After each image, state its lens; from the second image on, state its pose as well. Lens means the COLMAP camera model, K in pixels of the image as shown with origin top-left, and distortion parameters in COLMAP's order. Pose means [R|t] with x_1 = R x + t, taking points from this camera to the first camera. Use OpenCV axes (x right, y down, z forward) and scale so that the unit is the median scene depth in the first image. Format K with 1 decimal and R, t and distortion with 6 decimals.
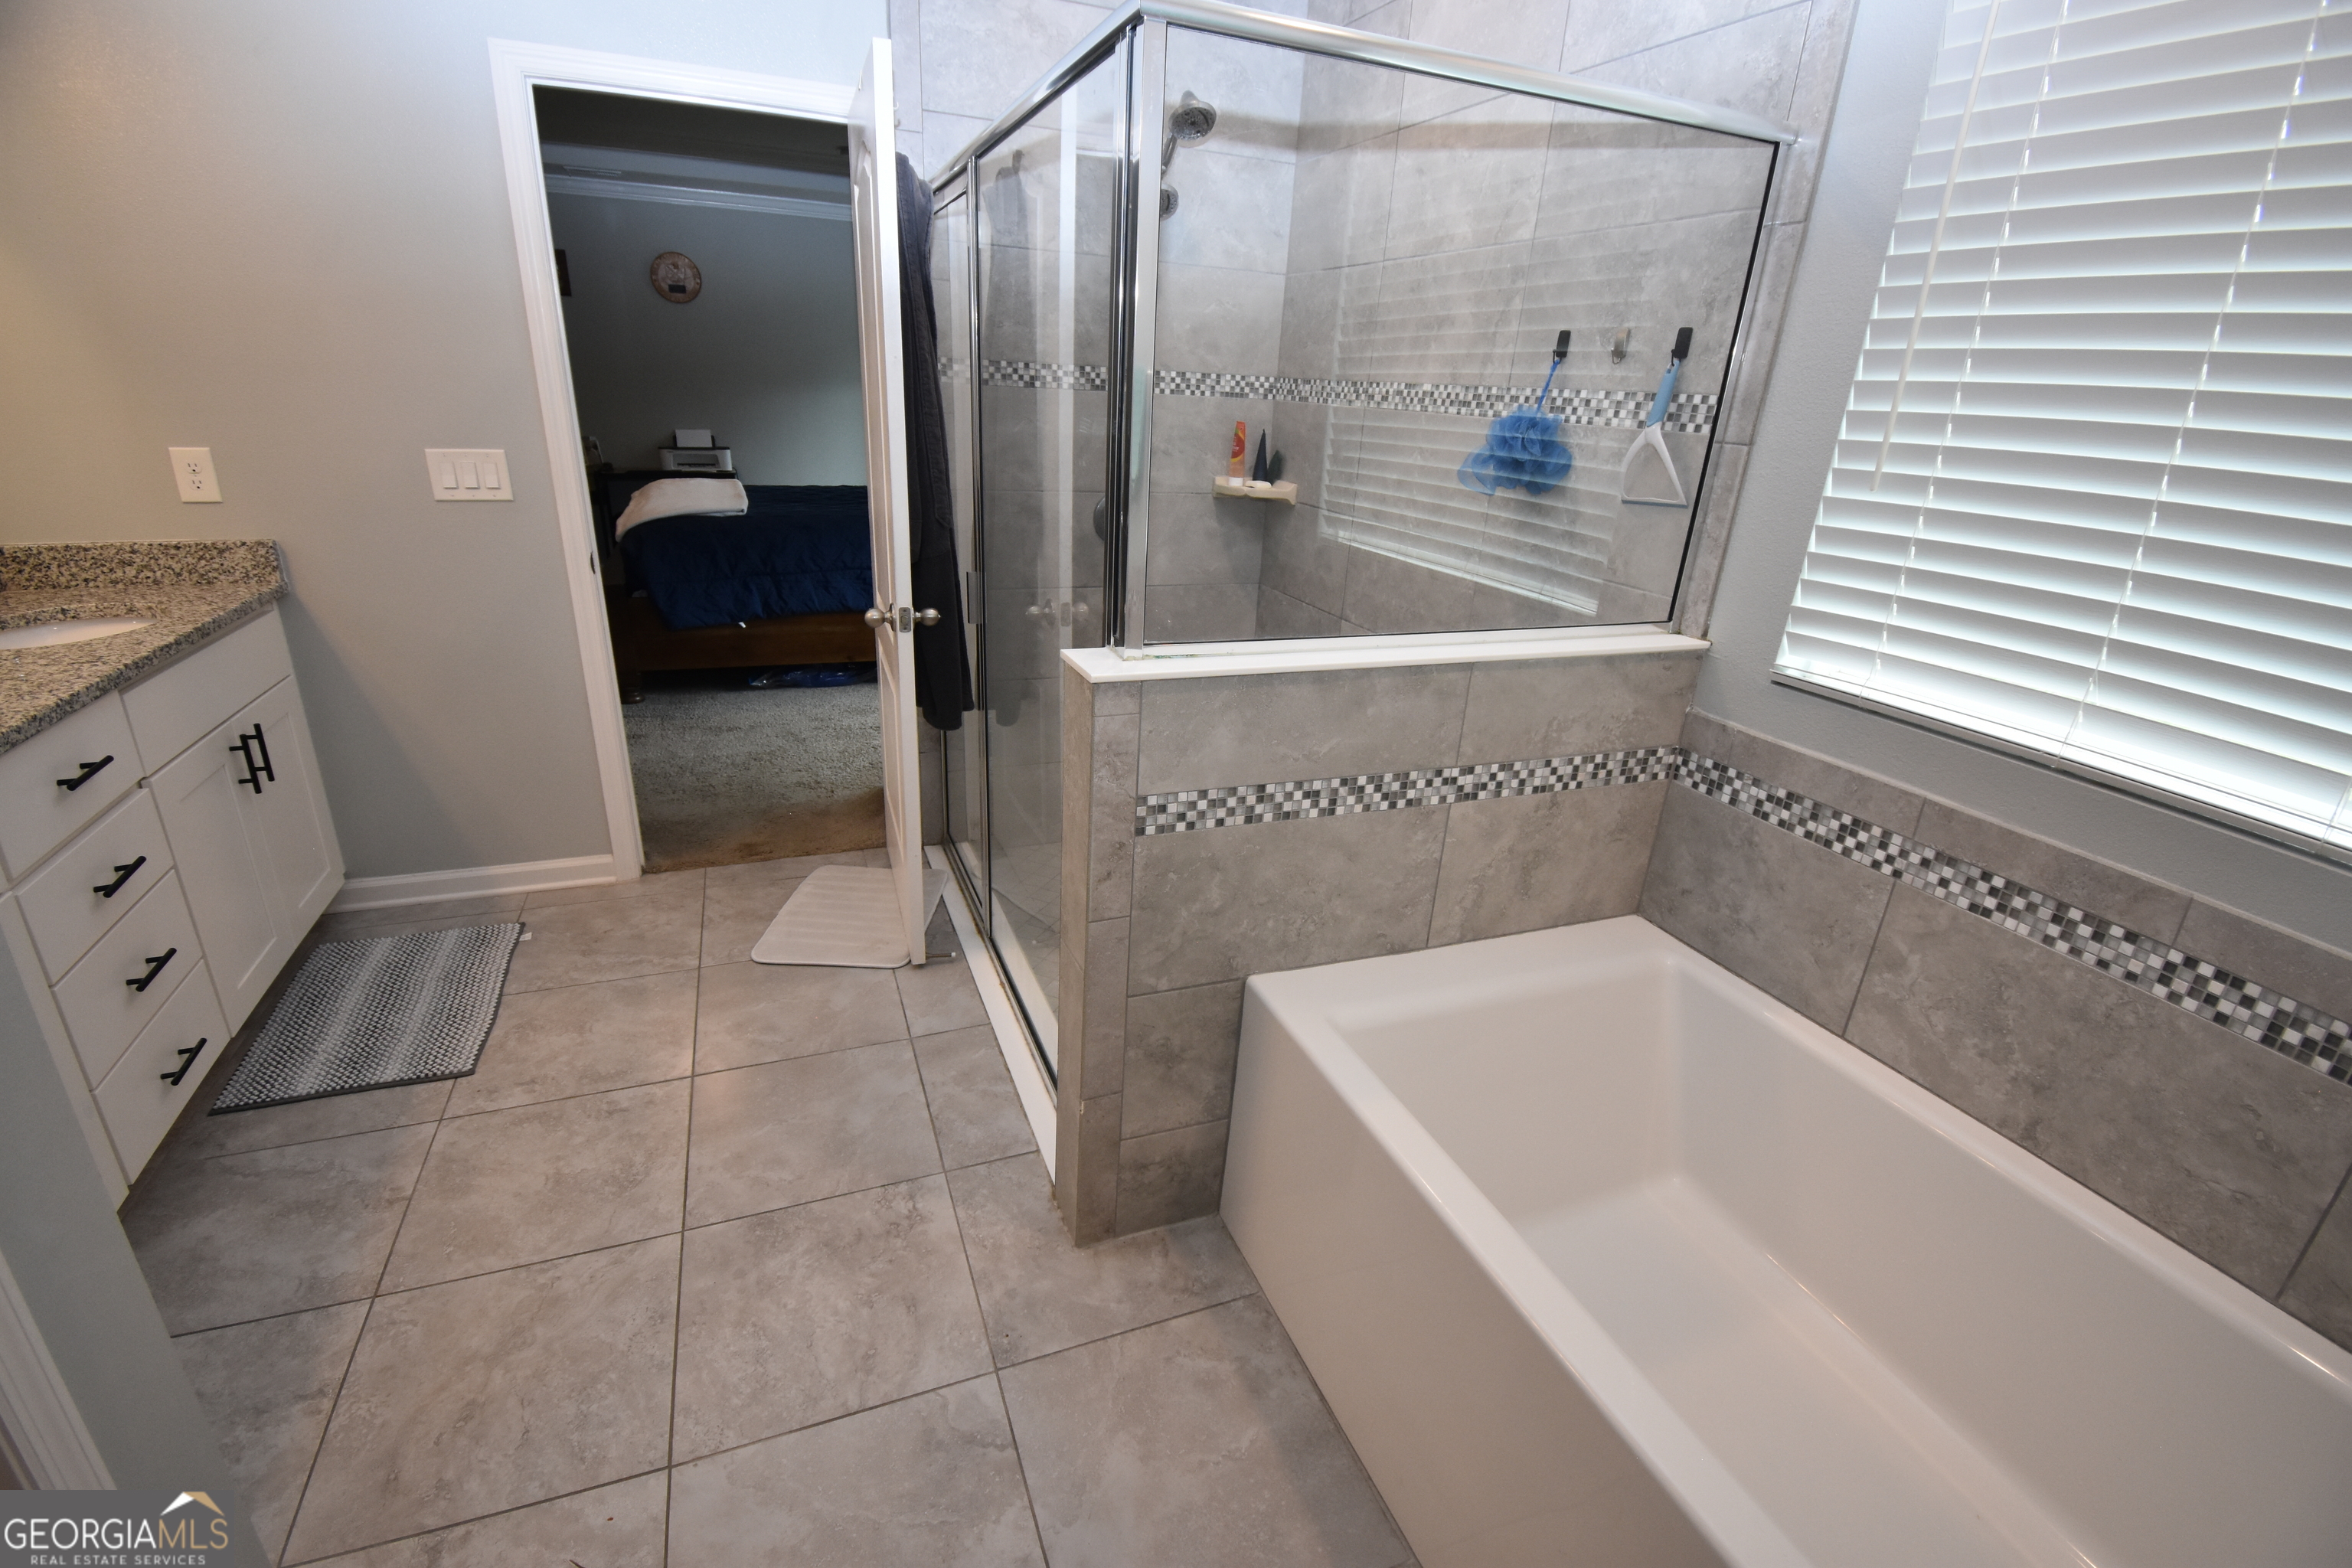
lens RADIAL K [[1033.7, 0, 1176.0], [0, 1033.7, 784.0], [0, 0, 1]] dist [0.021060, -0.024481]
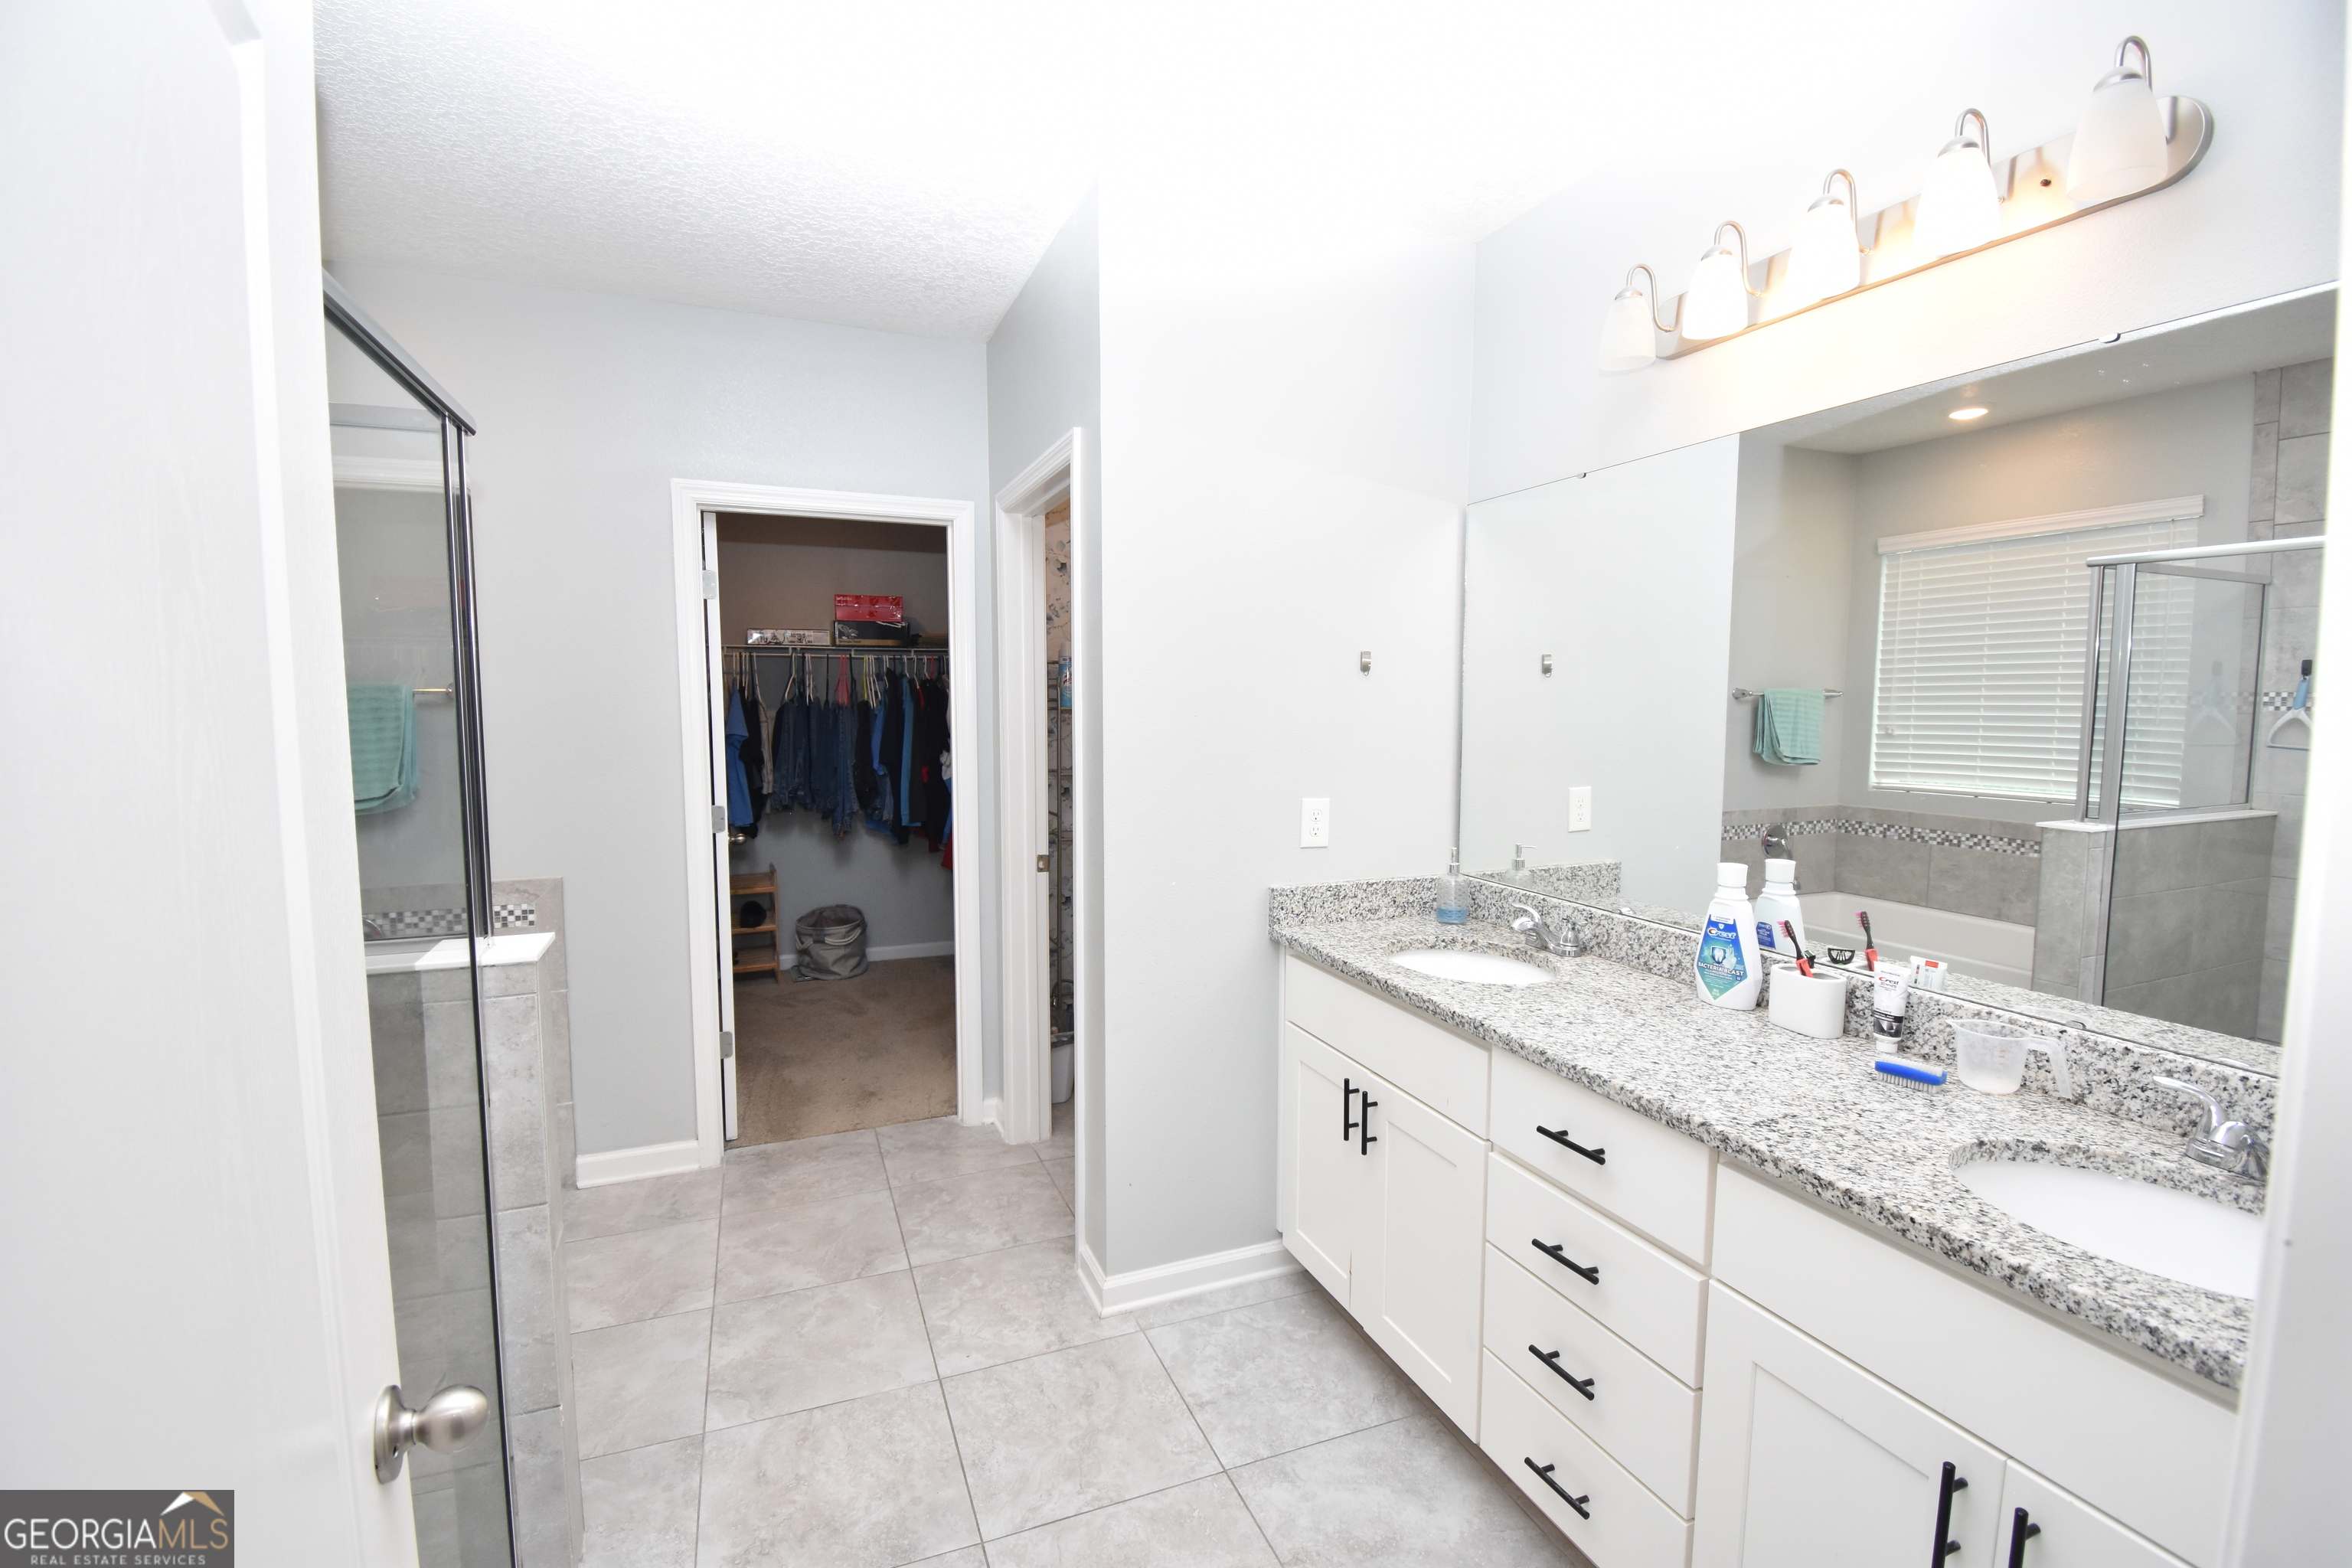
lens RADIAL K [[1033.7, 0, 1176.0], [0, 1033.7, 784.0], [0, 0, 1]] dist [0.021060, -0.024481]
pose [[-0.998578, -0.052523, -0.009077, -0.542970], [-0.051212, 0.898183, 0.436629, -0.573276], [-0.014780, 0.436473, -0.899596, 1.391270]]
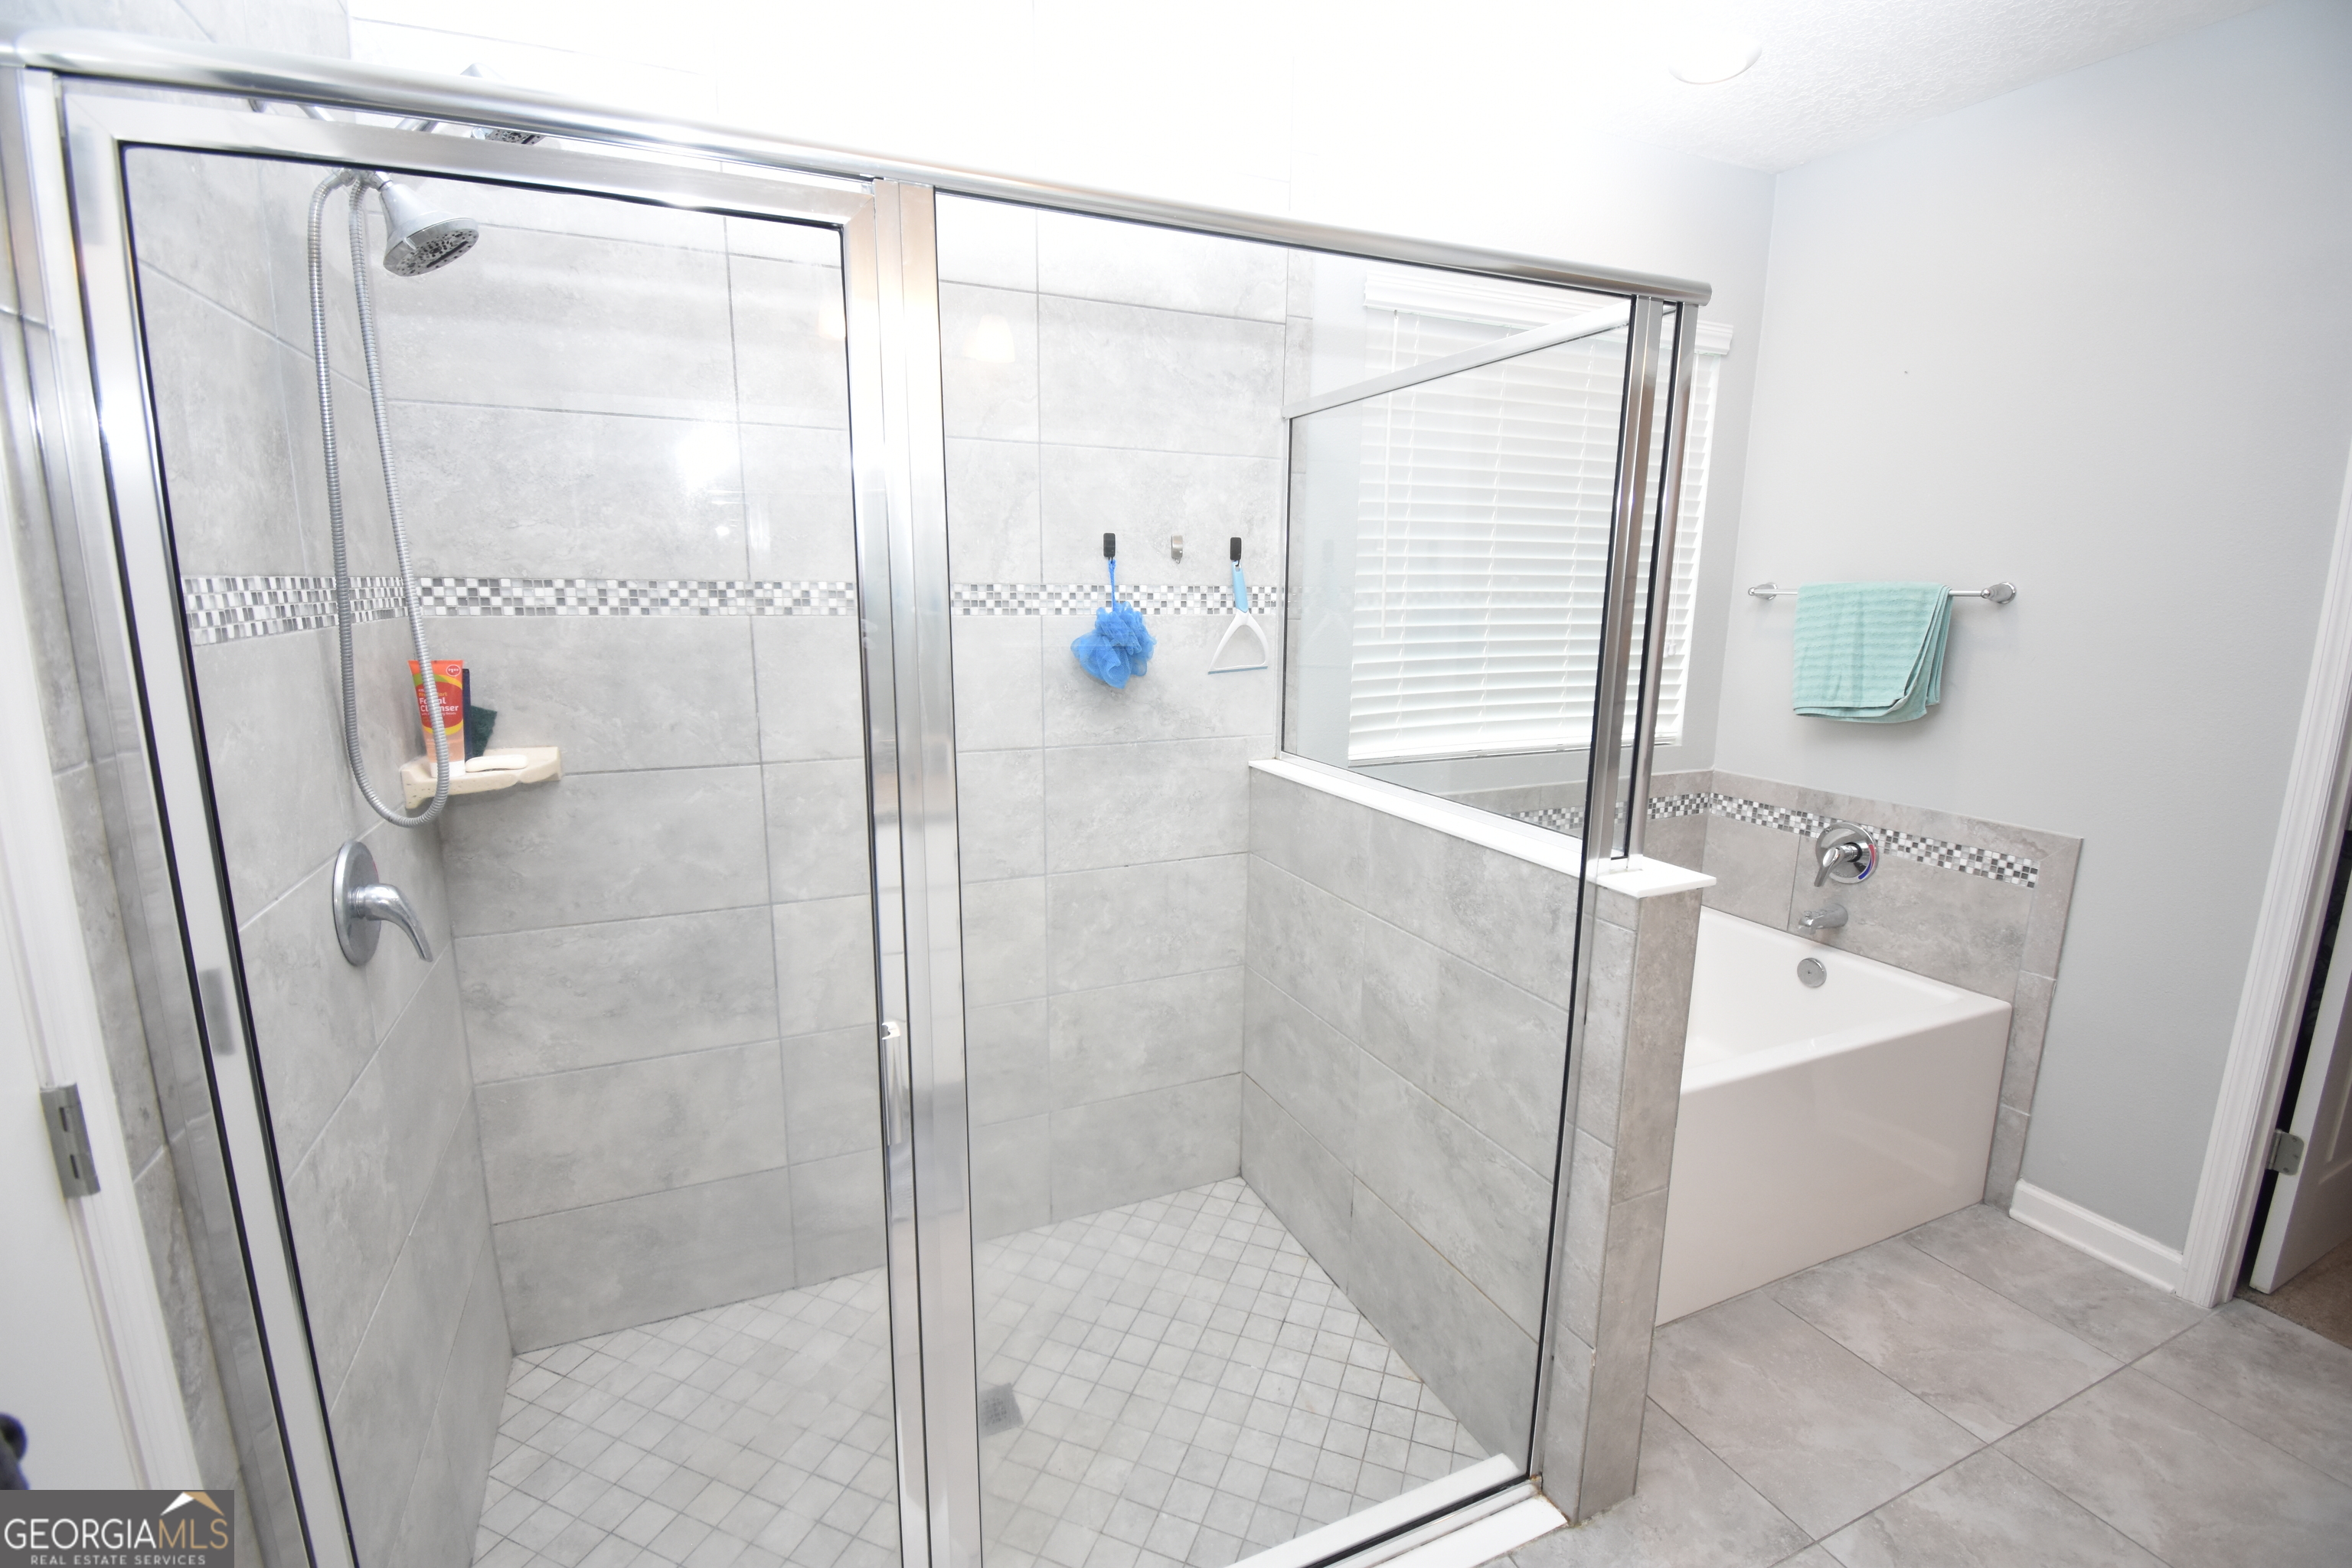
lens RADIAL K [[1033.7, 0, 1176.0], [0, 1033.7, 784.0], [0, 0, 1]] dist [0.021060, -0.024481]
pose [[-0.038446, -0.242577, 0.969370, -0.737479], [0.351089, 0.904960, 0.240383, -0.443857], [-0.935553, 0.349577, 0.050374, 0.992248]]
